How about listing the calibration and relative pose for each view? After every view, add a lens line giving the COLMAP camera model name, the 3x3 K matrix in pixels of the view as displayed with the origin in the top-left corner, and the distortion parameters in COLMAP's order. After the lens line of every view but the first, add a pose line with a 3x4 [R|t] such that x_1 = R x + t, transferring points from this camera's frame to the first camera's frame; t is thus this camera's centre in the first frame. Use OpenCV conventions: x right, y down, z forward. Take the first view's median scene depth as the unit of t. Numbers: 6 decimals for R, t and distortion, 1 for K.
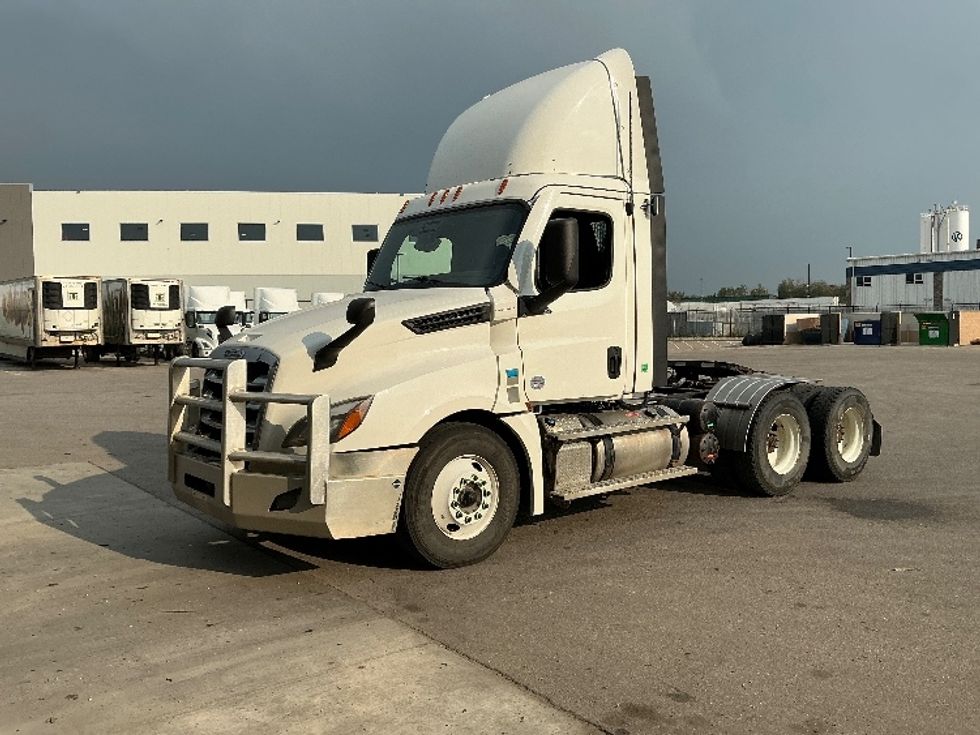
lens RADIAL K [[807.4, 0, 490.0], [0, 807.4, 367.5], [0, 0, 1]] dist [0.152777, -0.299457]
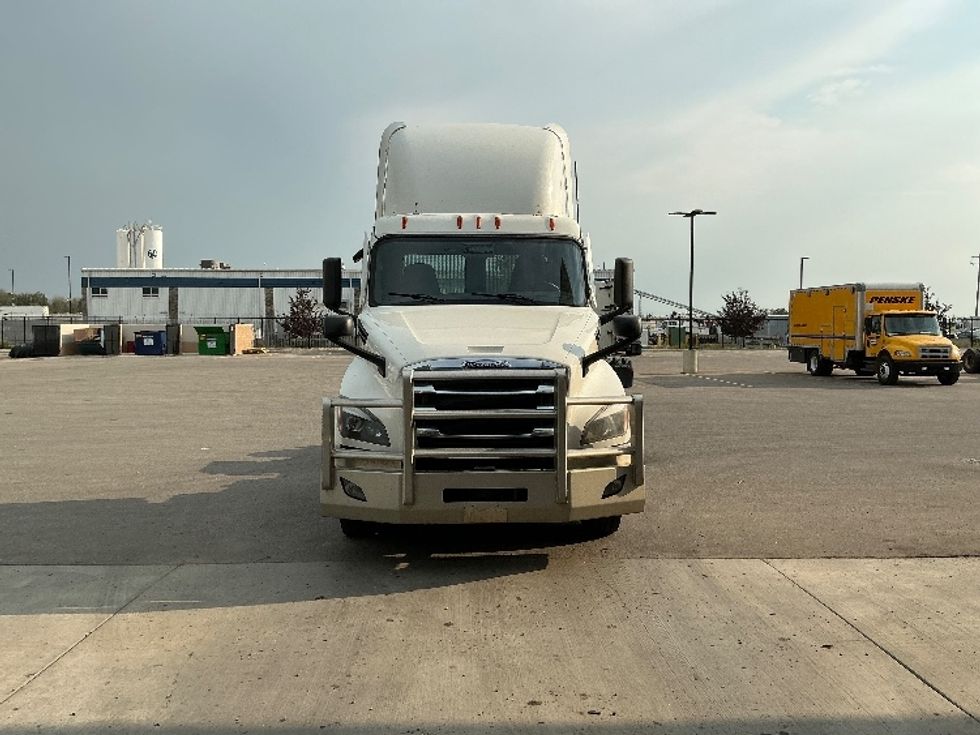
lens RADIAL K [[807.4, 0, 490.0], [0, 807.4, 367.5], [0, 0, 1]] dist [0.152777, -0.299457]
pose [[0.591280, -0.026814, 0.806020, -0.944049], [0.037424, 0.999283, 0.005790, -0.016217], [-0.805598, 0.026741, 0.591859, 0.327852]]
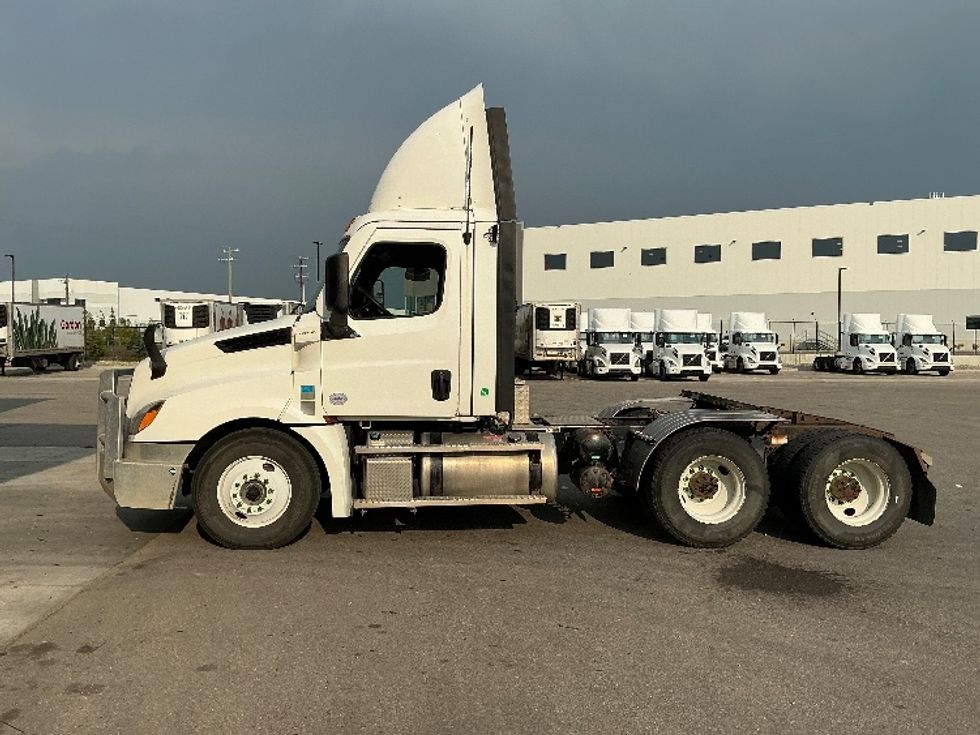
lens RADIAL K [[807.4, 0, 490.0], [0, 807.4, 367.5], [0, 0, 1]] dist [0.152777, -0.299457]
pose [[0.833011, 0.032818, -0.552282, 0.759043], [-0.046365, 0.998869, -0.010578, -0.020079], [0.551310, 0.034418, 0.833590, 0.159584]]
